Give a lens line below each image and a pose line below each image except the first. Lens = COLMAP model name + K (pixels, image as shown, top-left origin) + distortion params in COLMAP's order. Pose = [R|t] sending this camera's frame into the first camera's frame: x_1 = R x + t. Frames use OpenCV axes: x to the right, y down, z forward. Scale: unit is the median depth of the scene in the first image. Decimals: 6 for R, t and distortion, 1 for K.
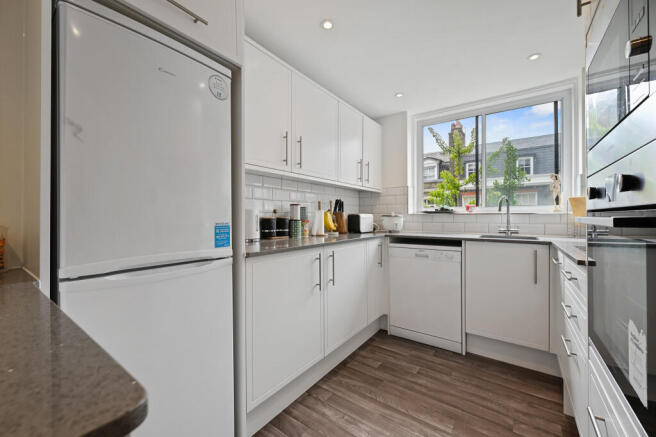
lens RADIAL K [[261.3, 0, 327.6], [0, 261.3, 217.6], [0, 0, 1]] dist [-0.004148, -0.000159]
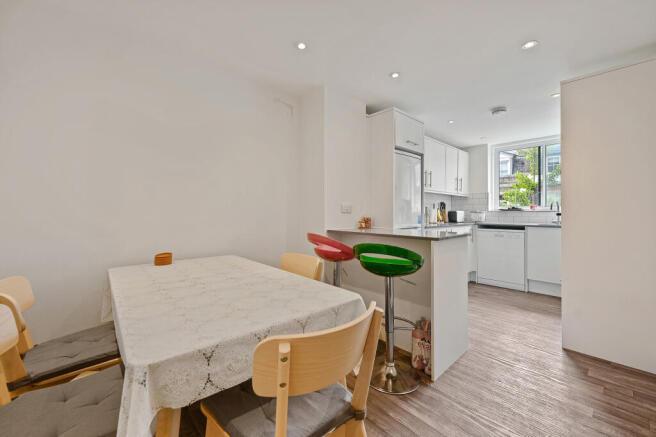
lens RADIAL K [[261.3, 0, 327.9], [0, 261.3, 212.6], [0, 0, 1]] dist [-0.004148, -0.000159]
pose [[0.977044, 0.004196, -0.212996, -0.313075], [-0.005171, 0.999979, -0.004021, 0.007924], [0.212974, 0.005030, 0.977045, -0.764543]]
